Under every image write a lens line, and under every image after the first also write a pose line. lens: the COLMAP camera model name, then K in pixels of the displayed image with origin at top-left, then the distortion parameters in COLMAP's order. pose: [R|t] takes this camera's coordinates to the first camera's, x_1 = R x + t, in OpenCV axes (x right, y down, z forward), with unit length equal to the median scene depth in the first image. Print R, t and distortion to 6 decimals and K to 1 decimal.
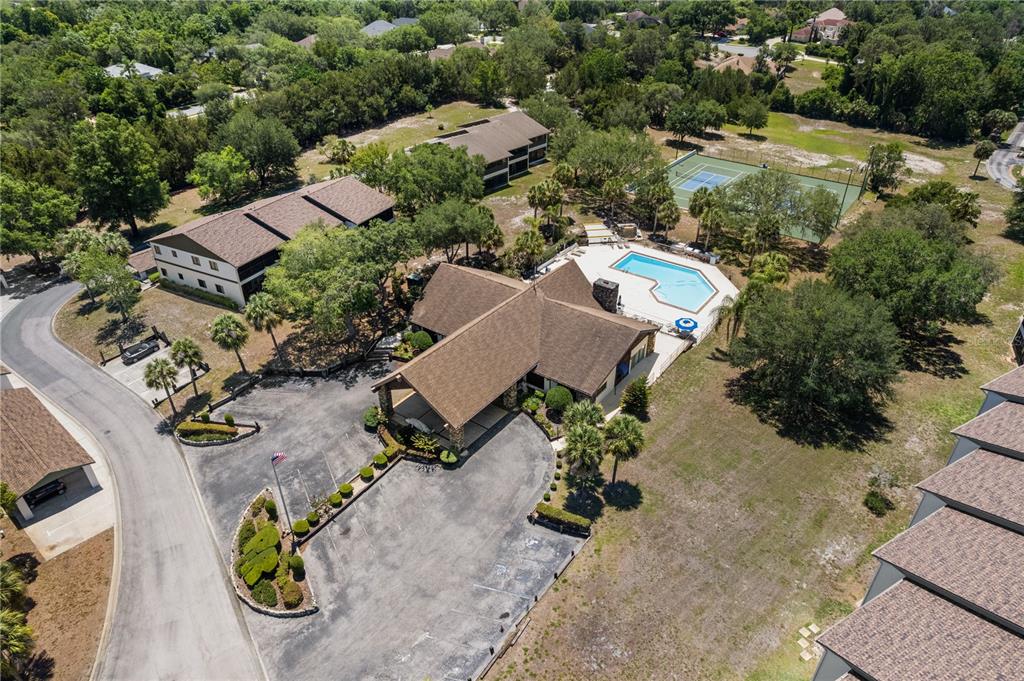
lens RADIAL K [[655.4, 0, 516.1], [0, 655.4, 339.6], [0, 0, 1]] dist [-0.069695, 0.063969]
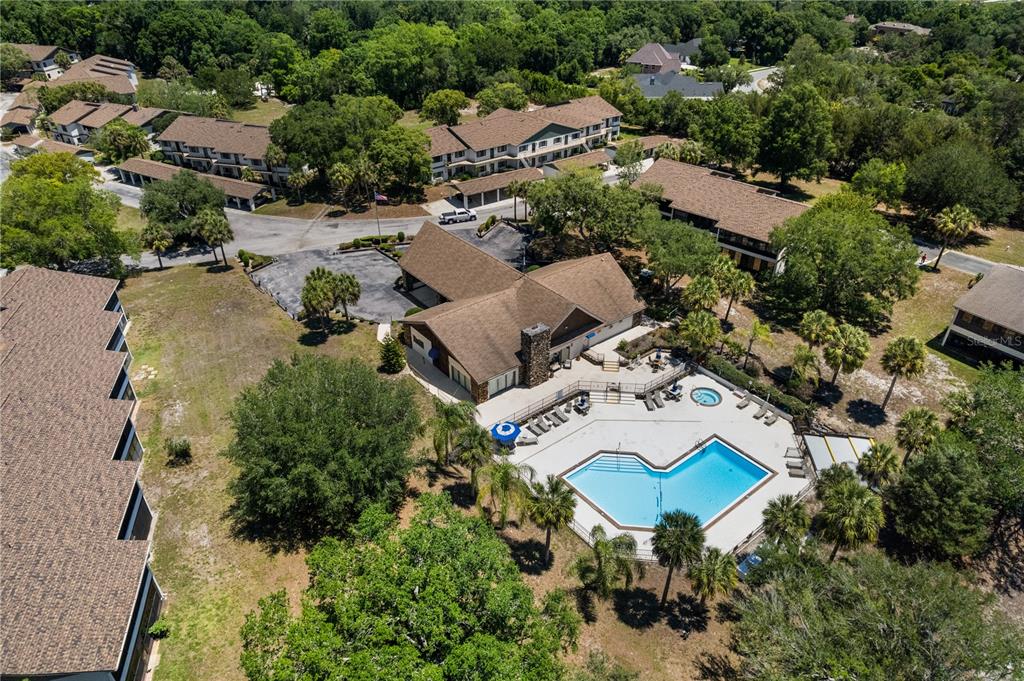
lens RADIAL K [[655.4, 0, 516.1], [0, 655.4, 339.6], [0, 0, 1]] dist [-0.069695, 0.063969]
pose [[-0.257861, 0.504949, -0.823732, 0.674189], [-0.530353, 0.638665, 0.557524, -0.424295], [0.807610, 0.580632, 0.103115, 0.691619]]
